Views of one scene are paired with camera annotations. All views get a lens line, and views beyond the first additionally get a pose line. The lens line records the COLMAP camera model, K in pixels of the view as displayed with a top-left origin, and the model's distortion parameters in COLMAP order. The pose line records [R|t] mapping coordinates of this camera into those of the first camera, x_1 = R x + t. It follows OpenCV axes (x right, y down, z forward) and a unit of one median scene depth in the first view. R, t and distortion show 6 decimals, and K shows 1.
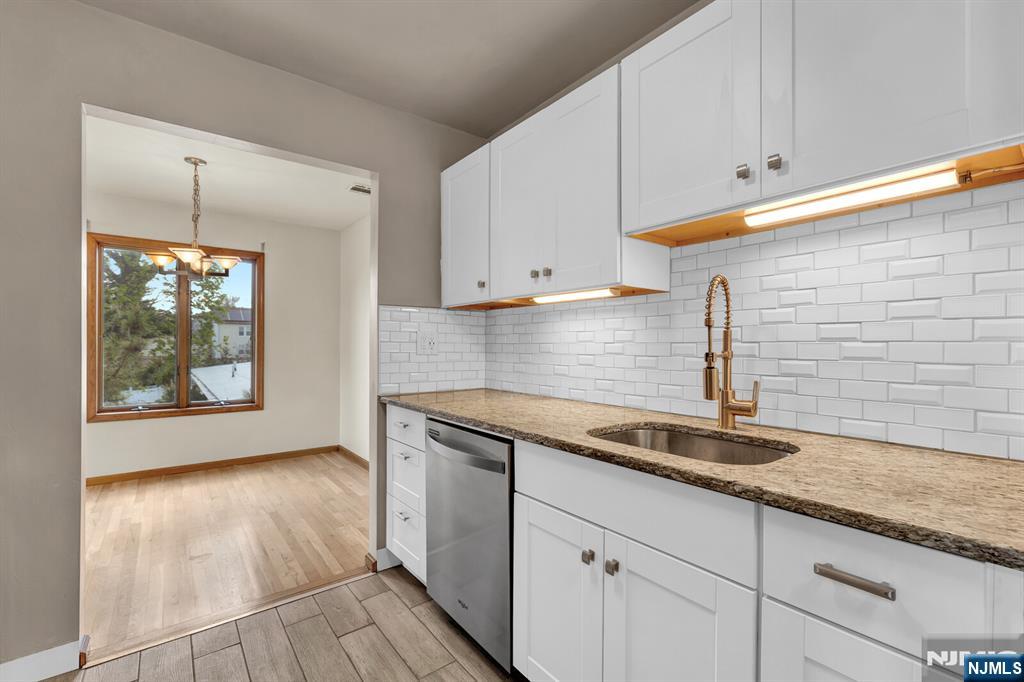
lens RADIAL K [[440.8, 0, 517.0], [0, 440.8, 346.4], [0, 0, 1]] dist [-0.001019, 0.000986]
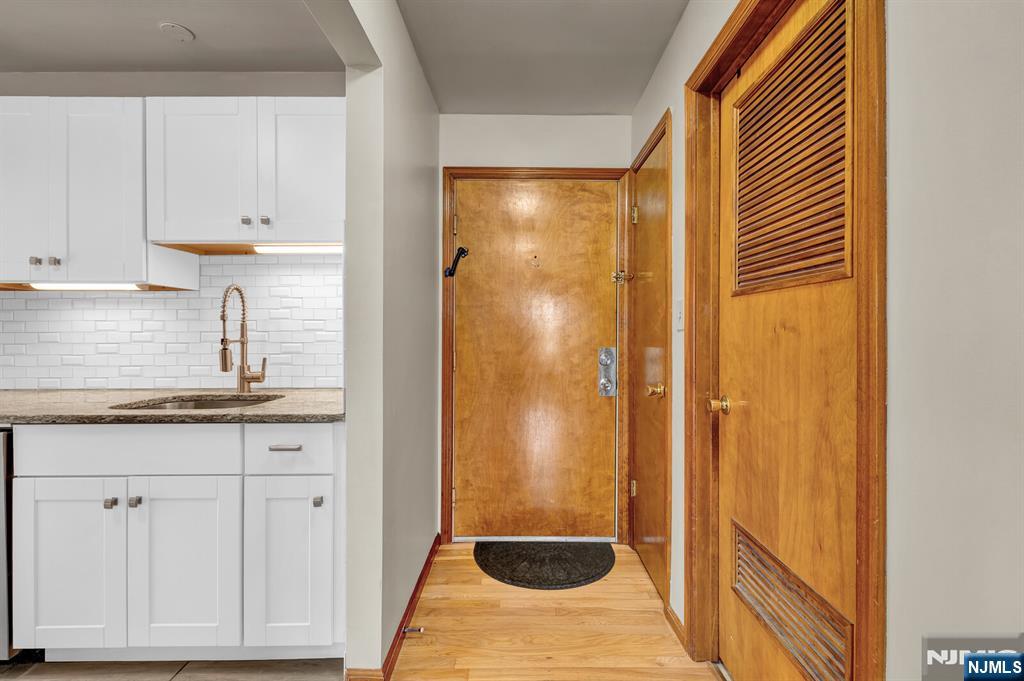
lens RADIAL K [[440.8, 0, 521.6], [0, 440.8, 335.0], [0, 0, 1]] dist [-0.001019, 0.000986]
pose [[0.614613, -0.003714, 0.788820, -0.083267], [0.005540, 0.999985, 0.000391, 0.005758], [-0.788809, 0.004130, 0.614624, -0.537645]]
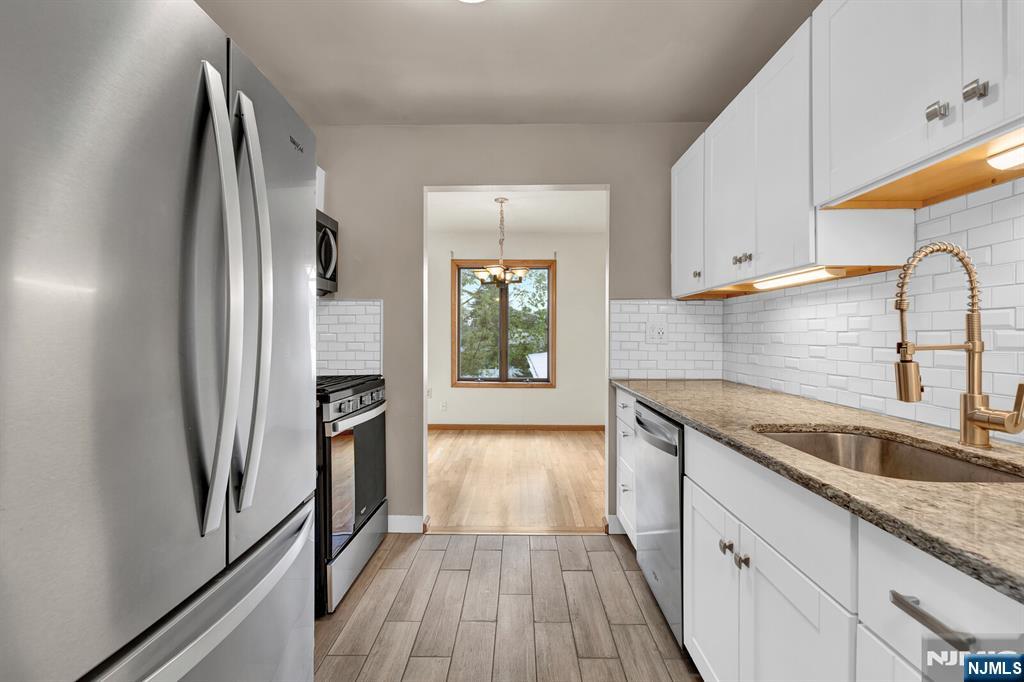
lens RADIAL K [[440.8, 0, 519.1], [0, 440.8, 334.1], [0, 0, 1]] dist [-0.001019, 0.000986]
pose [[0.780245, -0.001048, -0.625473, 0.328364], [-0.003501, 0.999976, -0.006043, 0.004712], [0.625464, 0.006905, 0.780222, -0.054632]]
